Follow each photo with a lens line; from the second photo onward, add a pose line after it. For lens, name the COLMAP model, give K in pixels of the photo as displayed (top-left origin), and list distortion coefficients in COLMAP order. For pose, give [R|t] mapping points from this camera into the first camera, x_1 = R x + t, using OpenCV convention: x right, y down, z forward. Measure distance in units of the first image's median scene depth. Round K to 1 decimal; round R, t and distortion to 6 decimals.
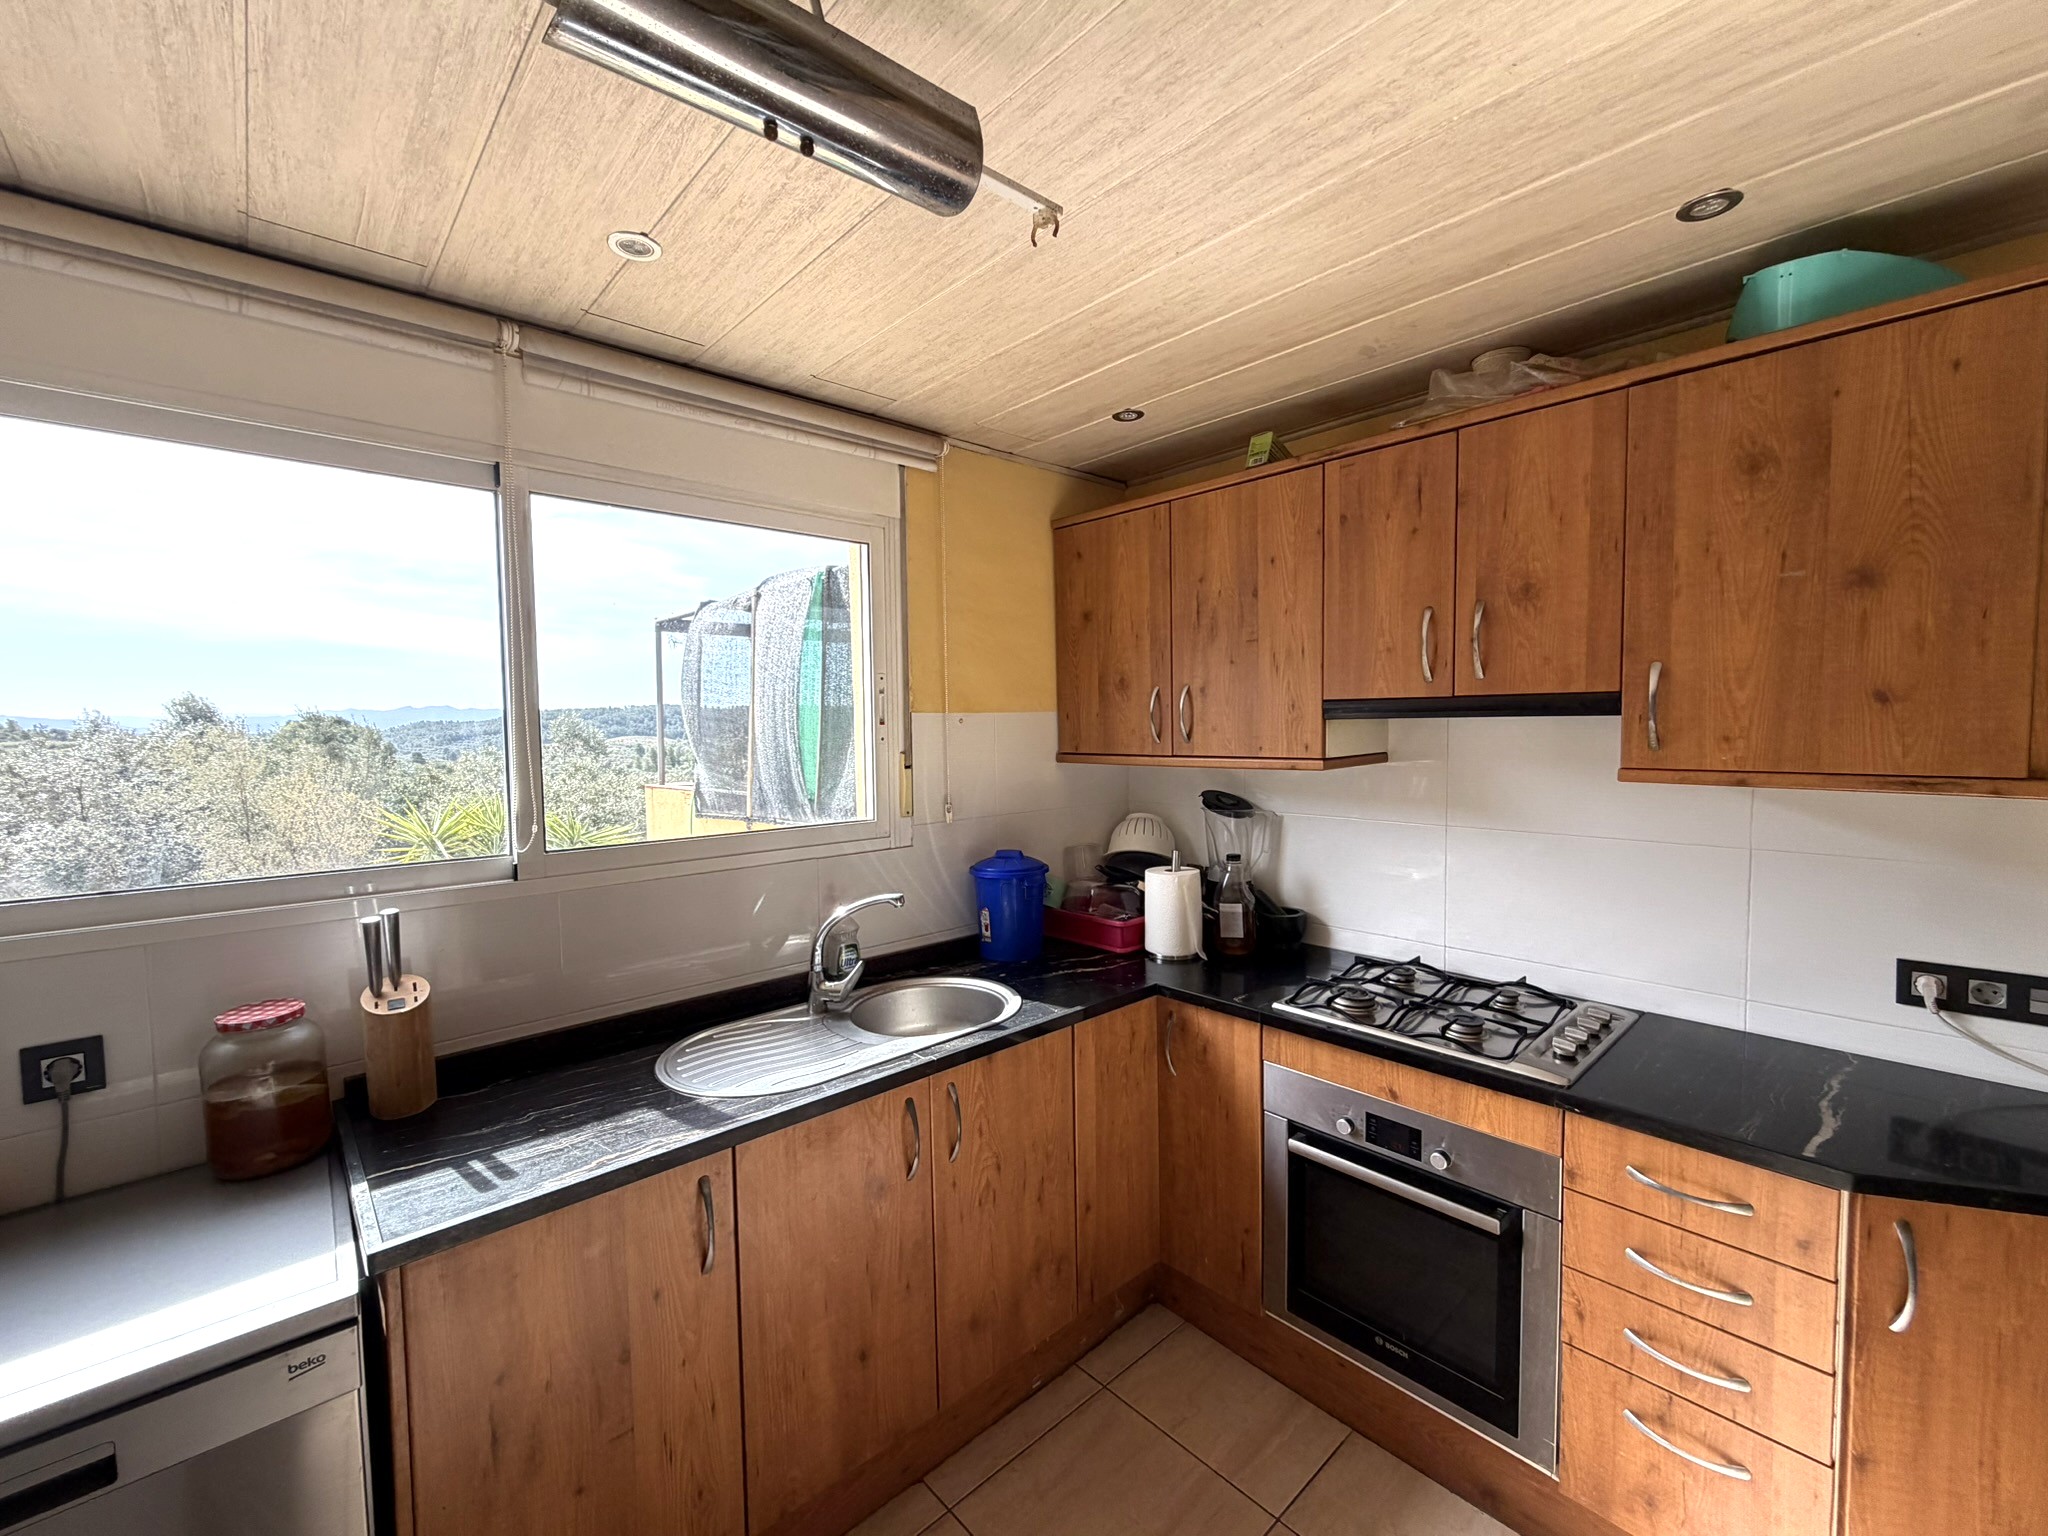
lens RADIAL K [[849.9, 0, 1024.0], [0, 849.9, 768.0], [0, 0, 1]] dist [0.002035, 0.000524]
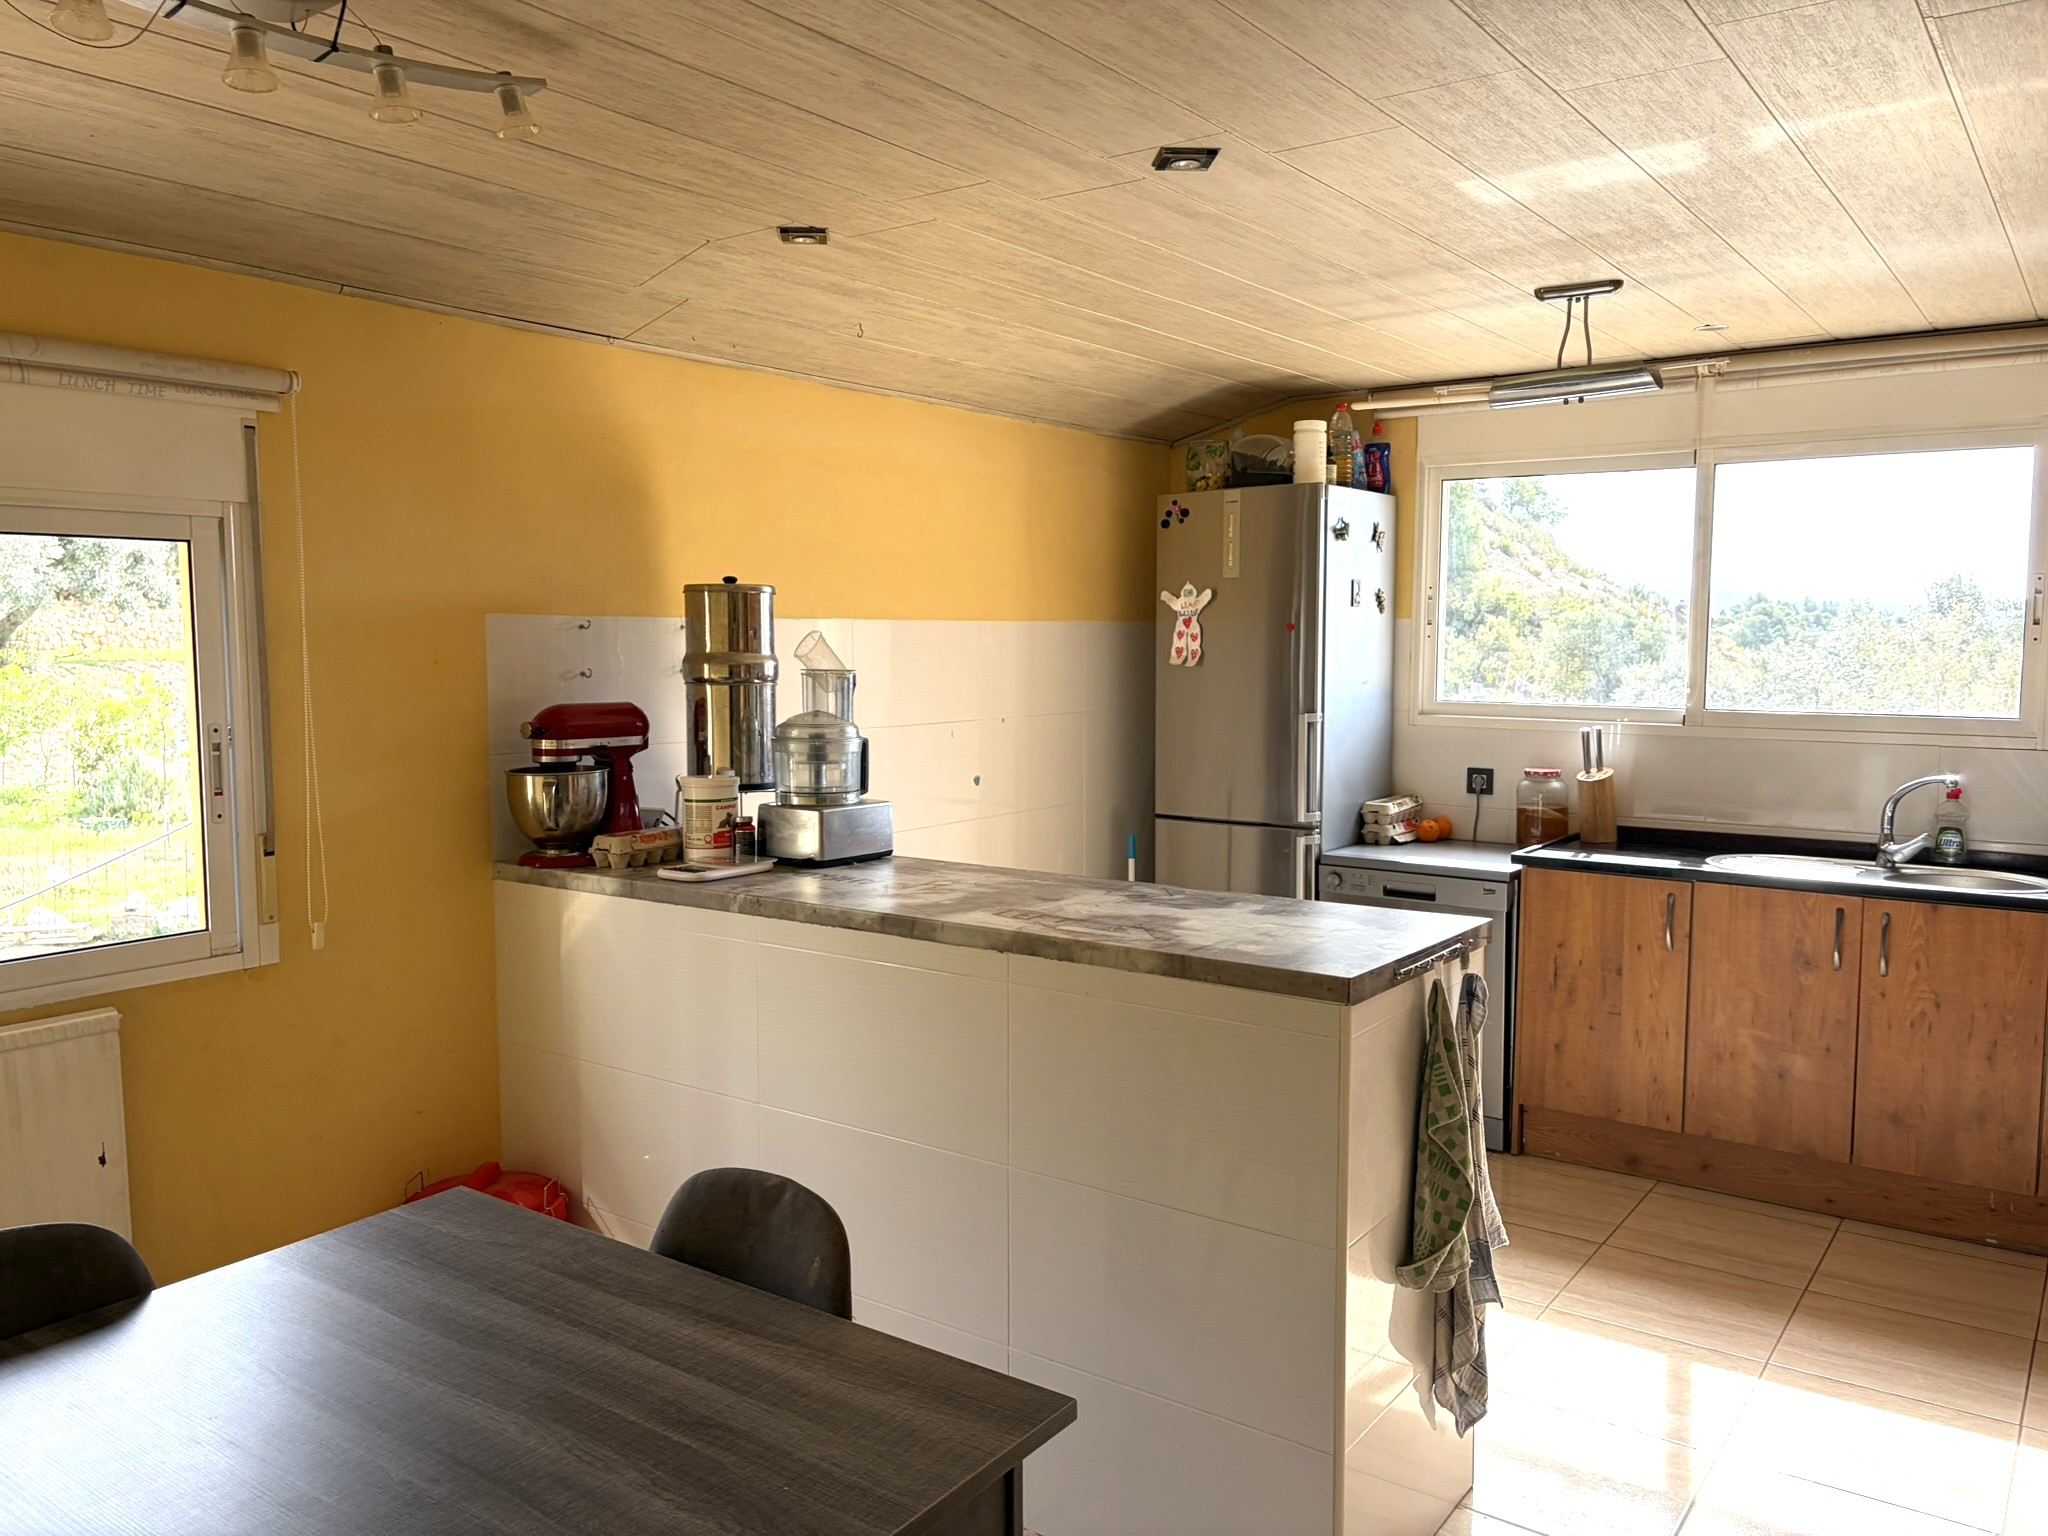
lens RADIAL K [[1554.2, 0, 1024.0], [0, 1554.2, 768.0], [0, 0, 1]] dist [0.056879, -0.001497]
pose [[0.214124, 0.104411, -0.971210, 1.905023], [-0.060760, 0.993769, 0.093440, 0.019195], [0.974915, 0.039003, 0.219134, -0.763396]]
